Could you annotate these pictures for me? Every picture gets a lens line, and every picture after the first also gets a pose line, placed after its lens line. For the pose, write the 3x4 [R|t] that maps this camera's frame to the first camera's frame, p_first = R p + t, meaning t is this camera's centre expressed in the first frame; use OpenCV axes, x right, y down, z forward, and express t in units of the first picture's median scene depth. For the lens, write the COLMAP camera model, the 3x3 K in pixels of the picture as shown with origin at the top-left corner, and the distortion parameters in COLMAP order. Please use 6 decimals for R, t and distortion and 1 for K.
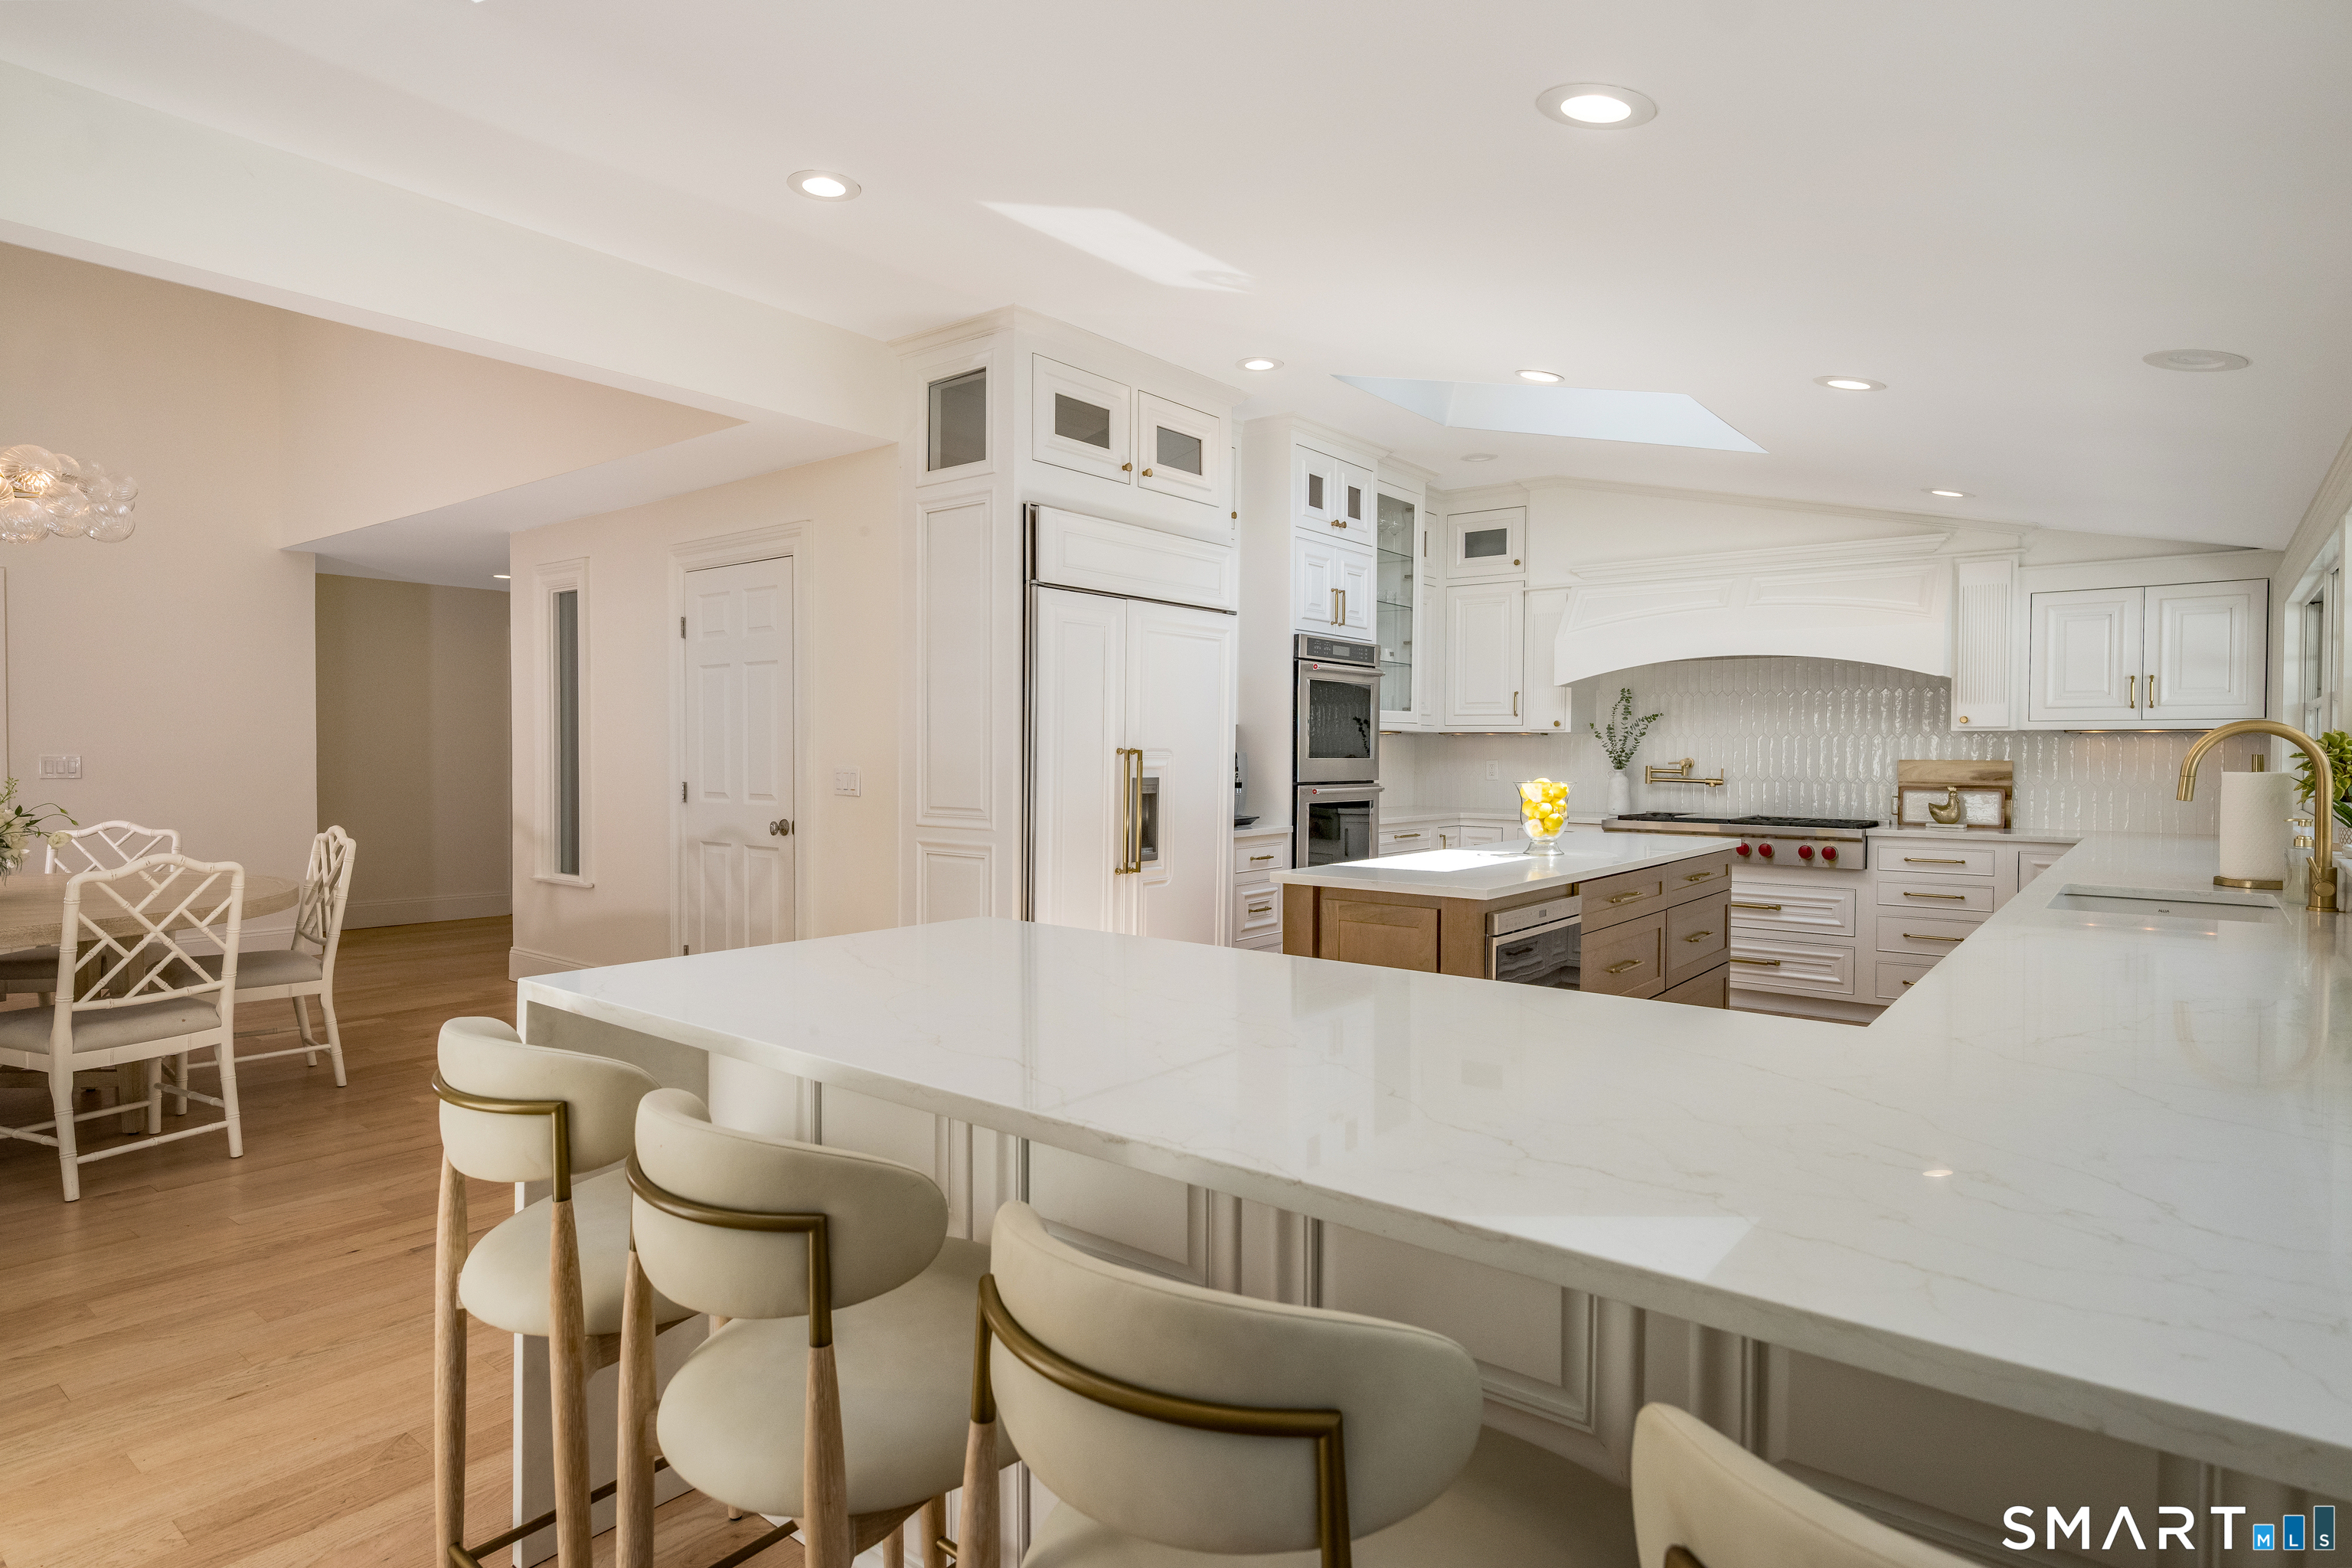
lens RADIAL K [[1277.3, 0, 1189.1], [0, 1277.3, 780.3], [0, 0, 1]] dist [0.001147, -0.000670]
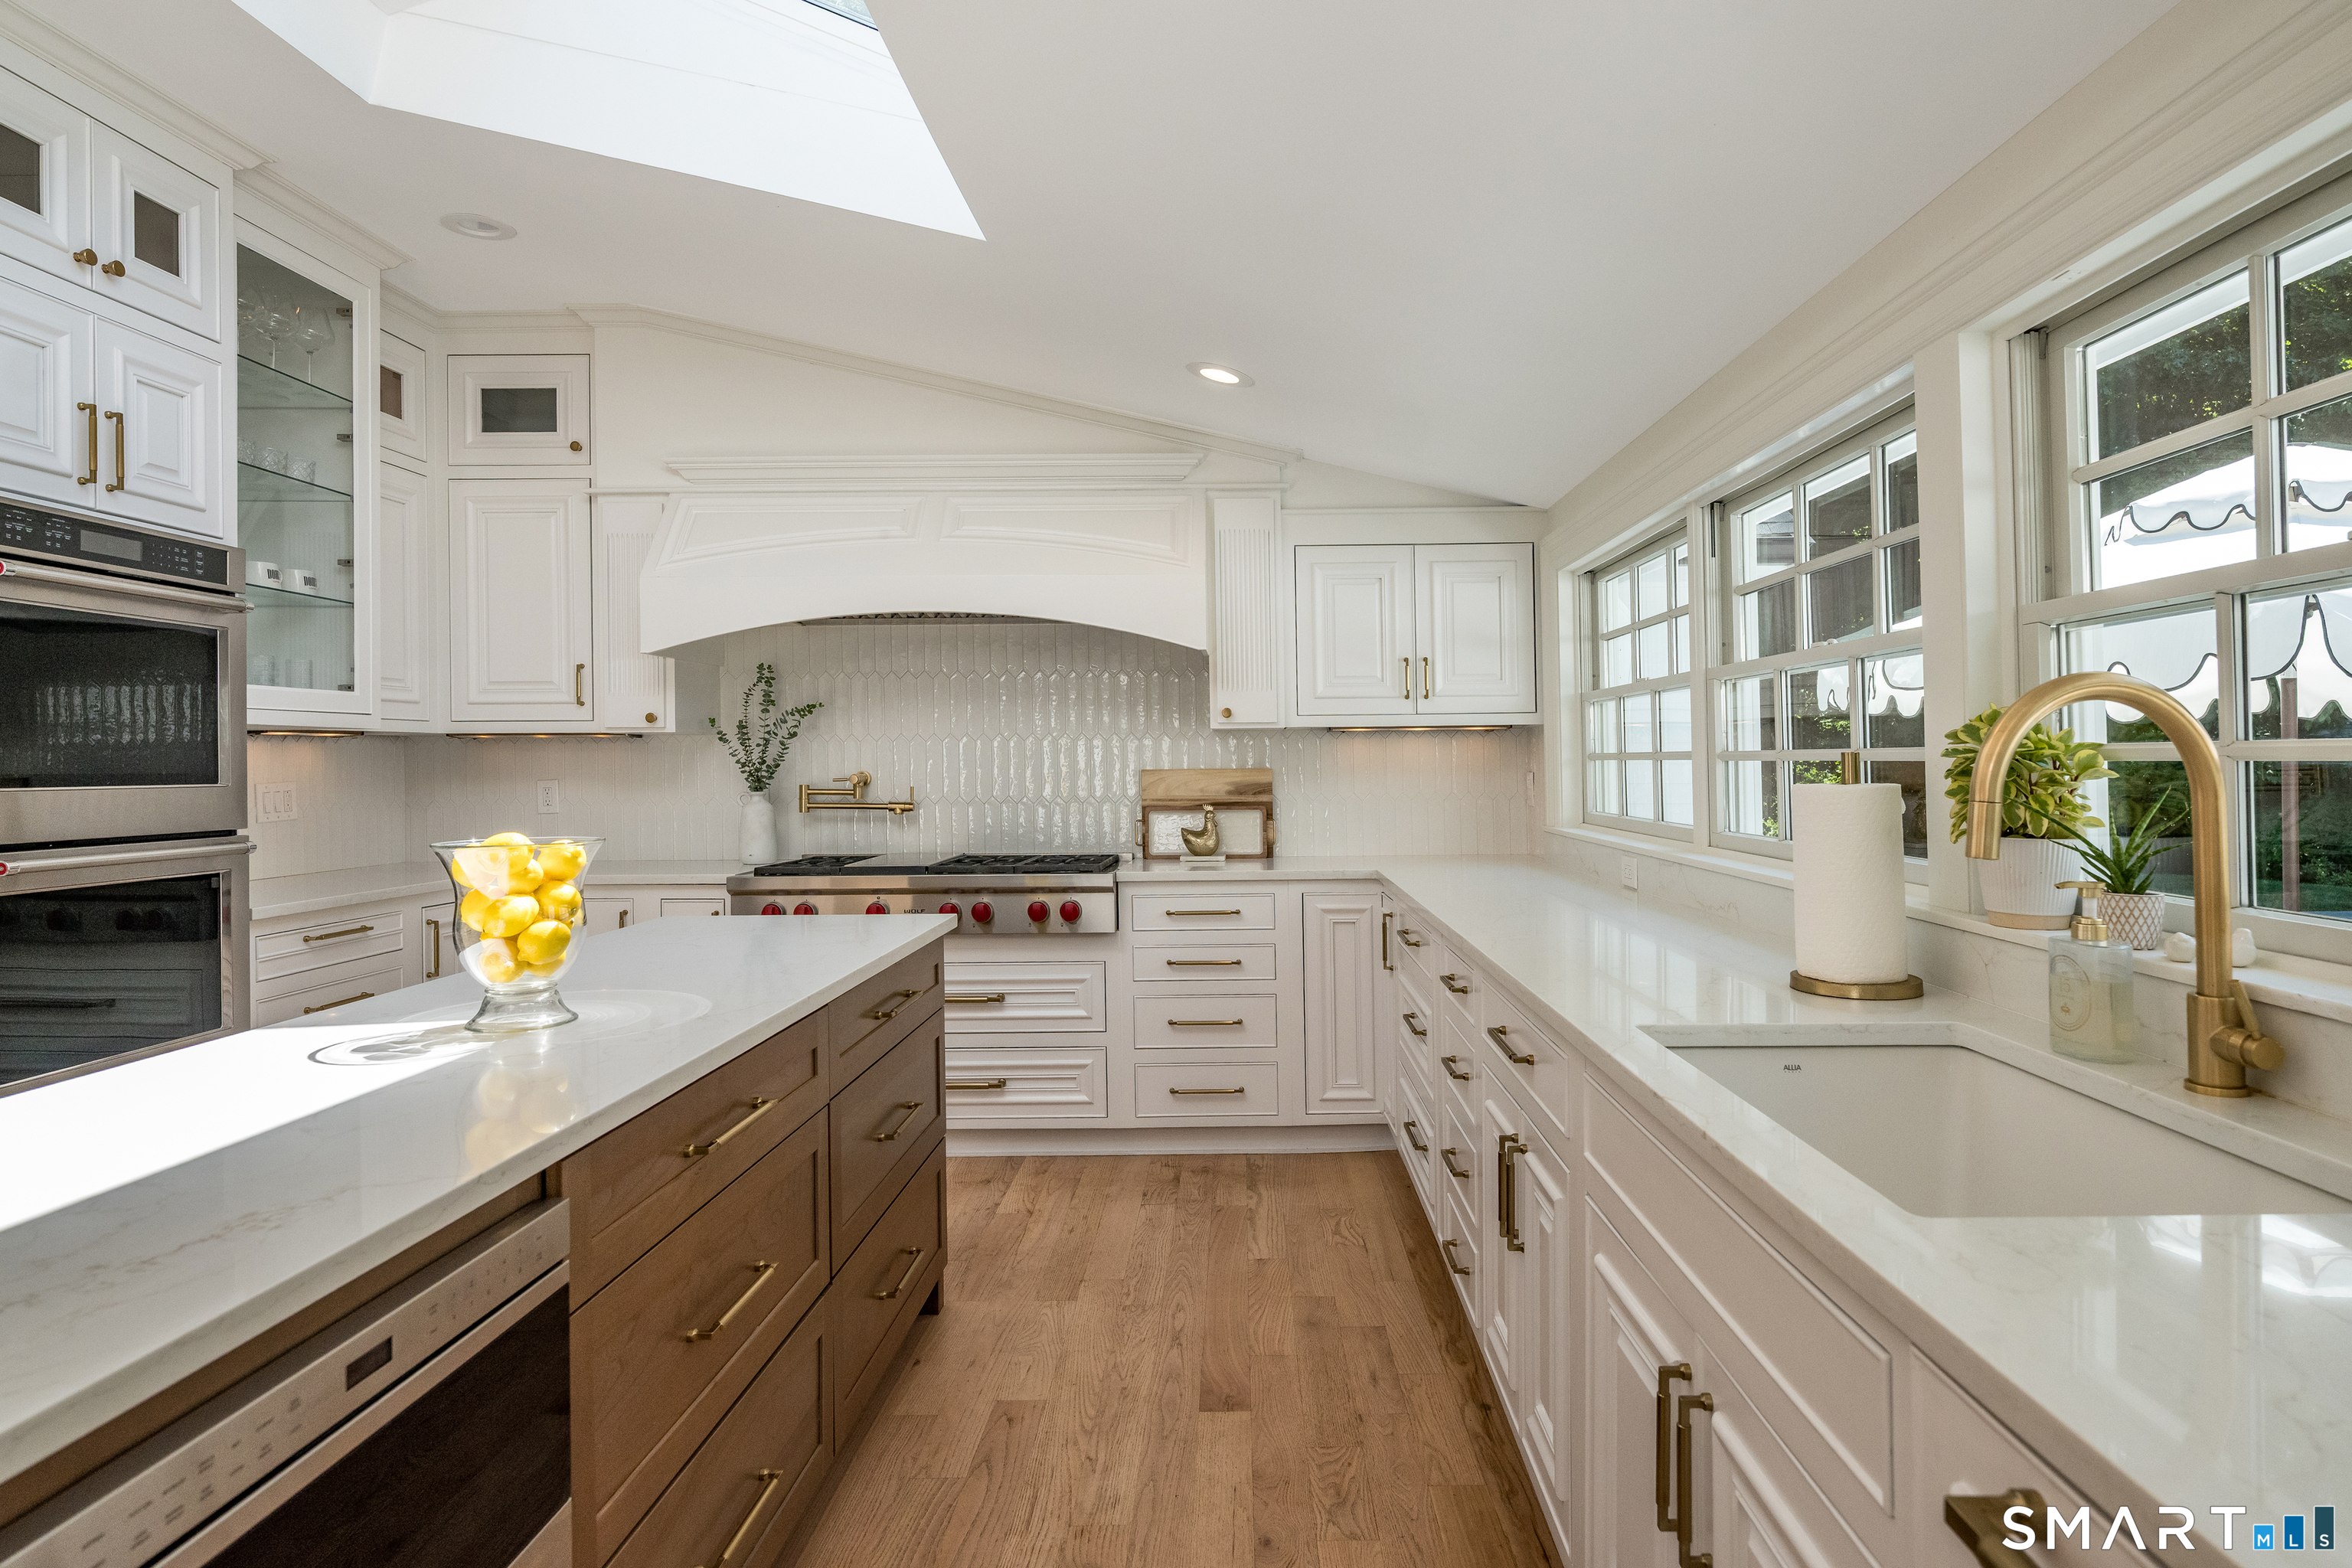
lens RADIAL K [[1277.3, 0, 1189.1], [0, 1277.3, 780.3], [0, 0, 1]] dist [0.001147, -0.000670]
pose [[0.811219, -0.021039, 0.584363, 0.158282], [0.026491, 0.999649, -0.000785, -0.008803], [-0.584142, 0.016117, 0.811492, 0.408092]]
